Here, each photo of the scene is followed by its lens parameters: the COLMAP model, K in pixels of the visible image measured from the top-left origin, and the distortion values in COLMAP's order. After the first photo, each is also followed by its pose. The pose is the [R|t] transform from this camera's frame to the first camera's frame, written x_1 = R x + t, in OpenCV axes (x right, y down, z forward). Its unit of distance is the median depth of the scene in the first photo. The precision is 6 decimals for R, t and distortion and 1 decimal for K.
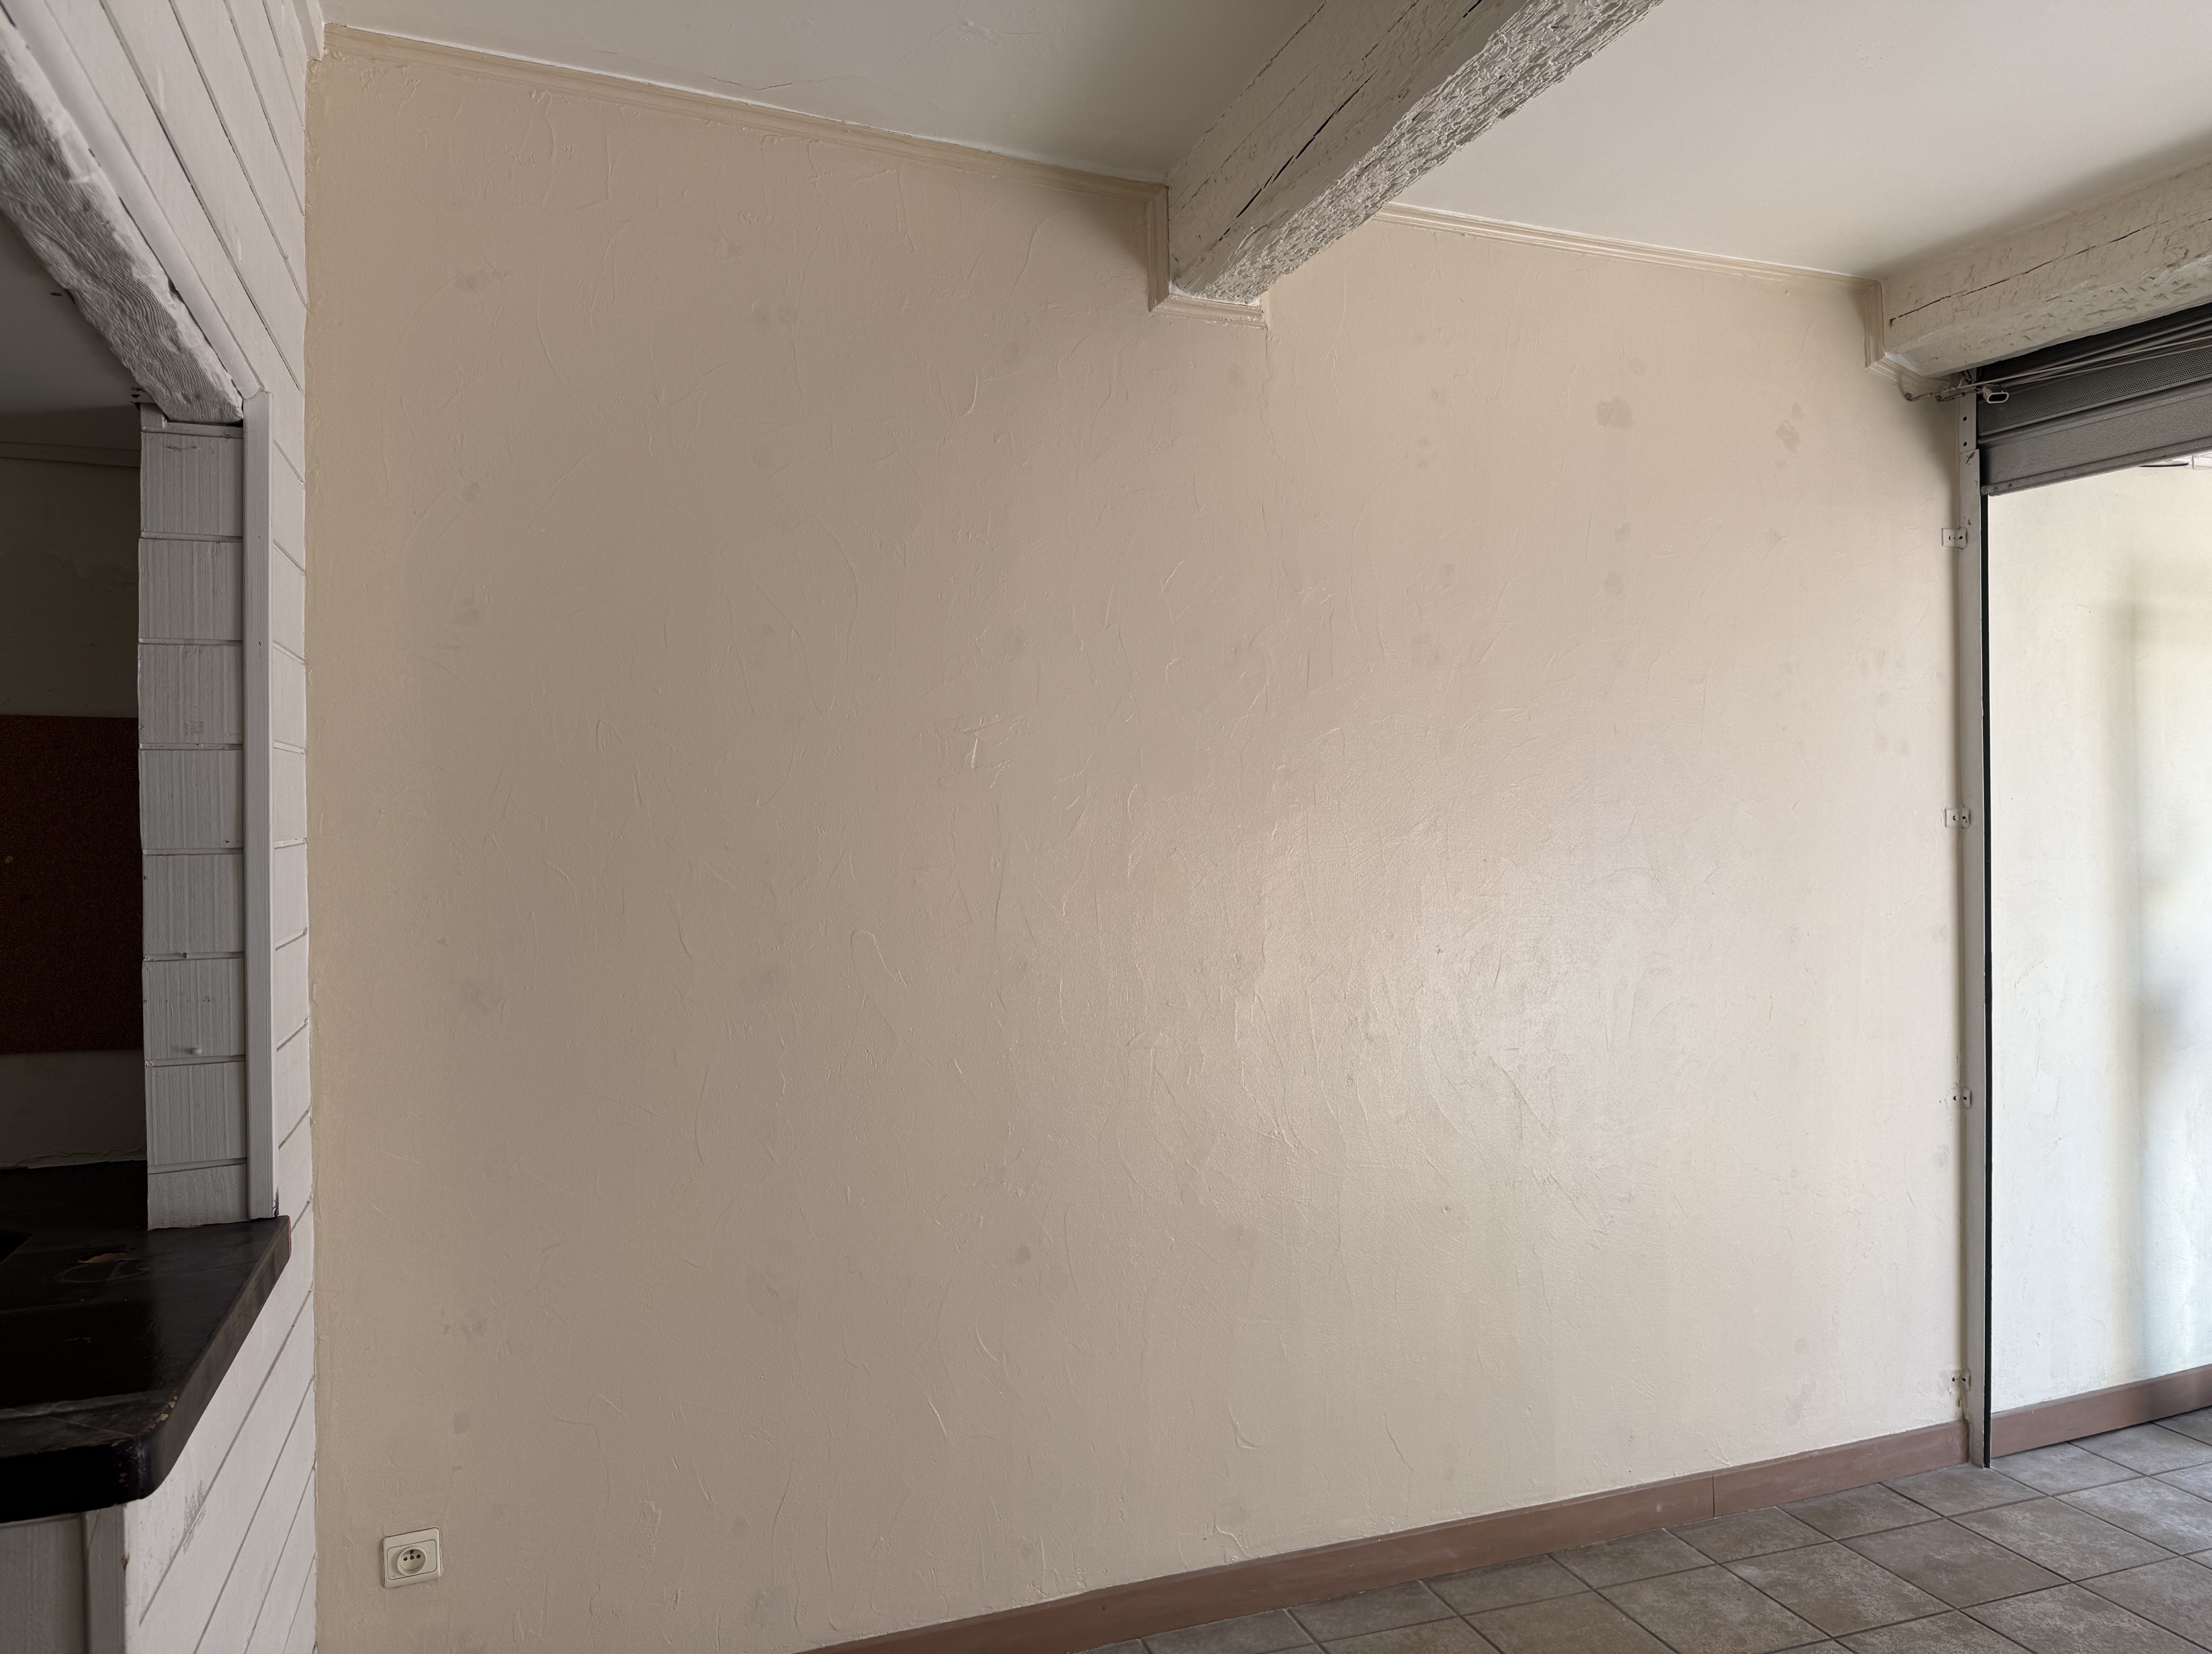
lens RADIAL K [[1572.7, 0, 1110.4], [0, 1572.7, 824.1], [0, 0, 1]] dist [0.007946, -0.013972]
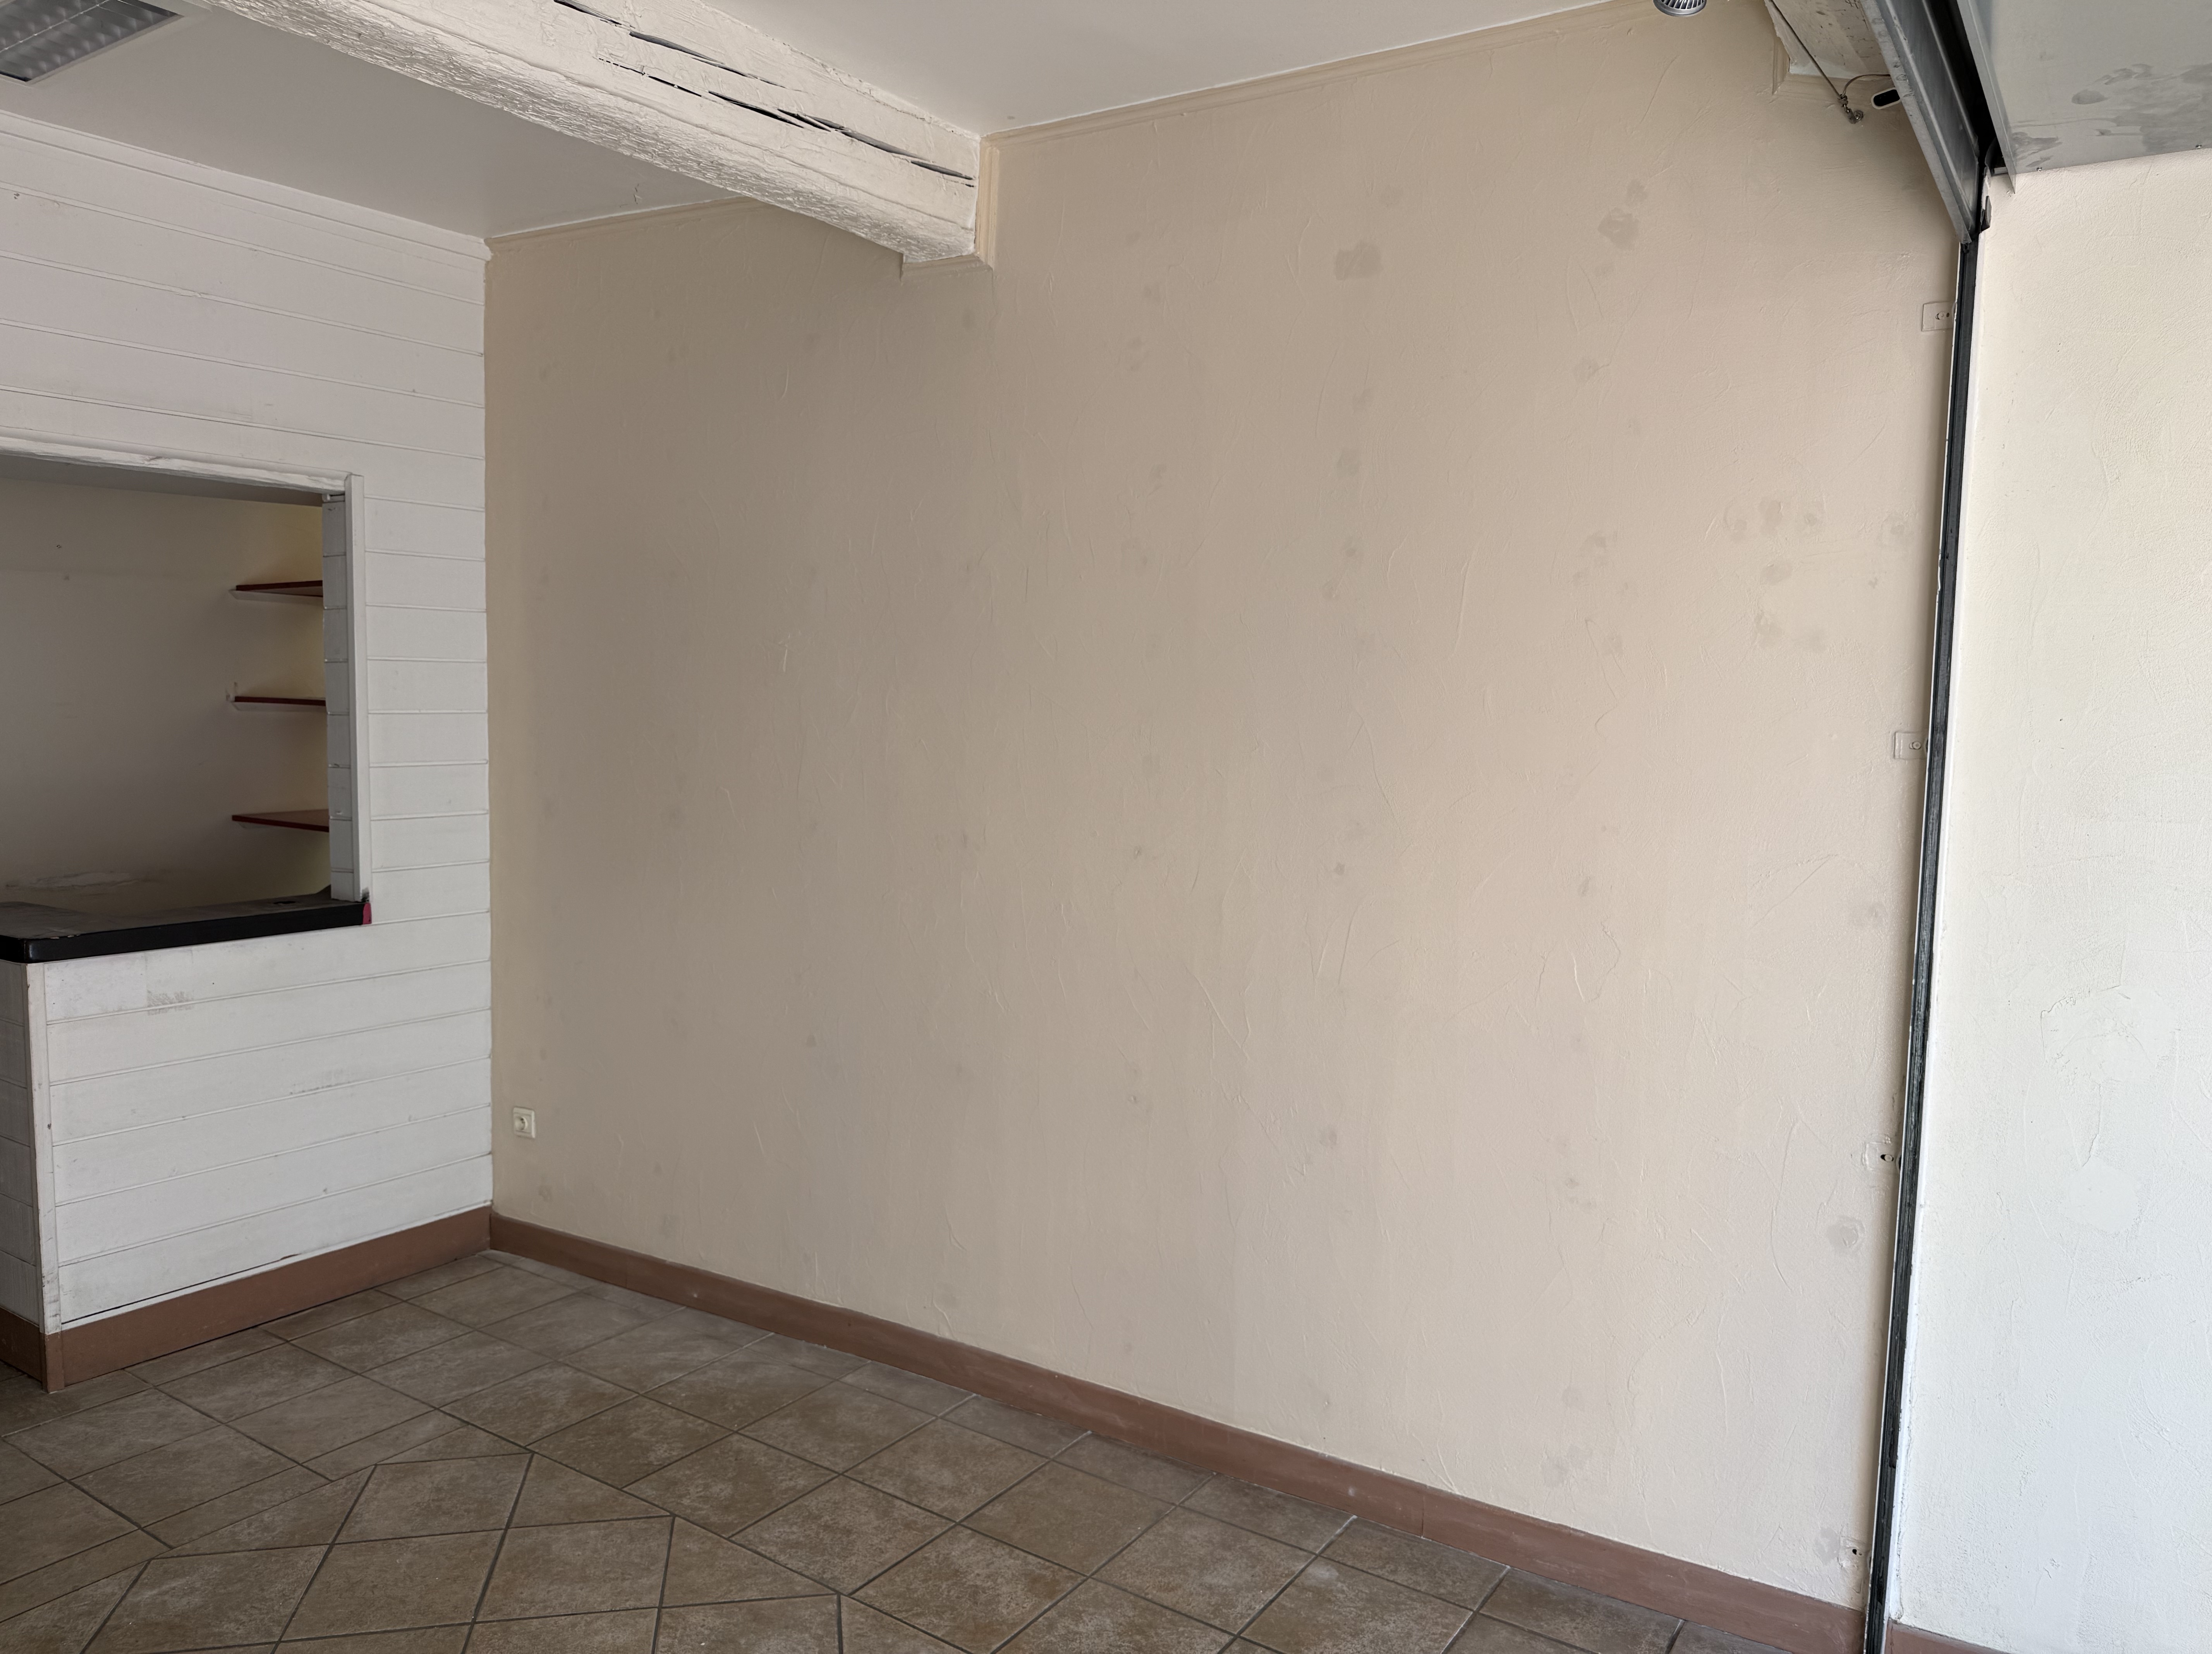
lens RADIAL K [[1572.7, 0, 1114.5], [0, 1572.7, 826.6], [0, 0, 1]] dist [0.007946, -0.013972]
pose [[0.588406, 0.083460, -0.804247, 1.004762], [-0.023454, 0.996002, 0.086200, -0.022457], [0.808226, -0.031858, 0.588010, 0.384099]]
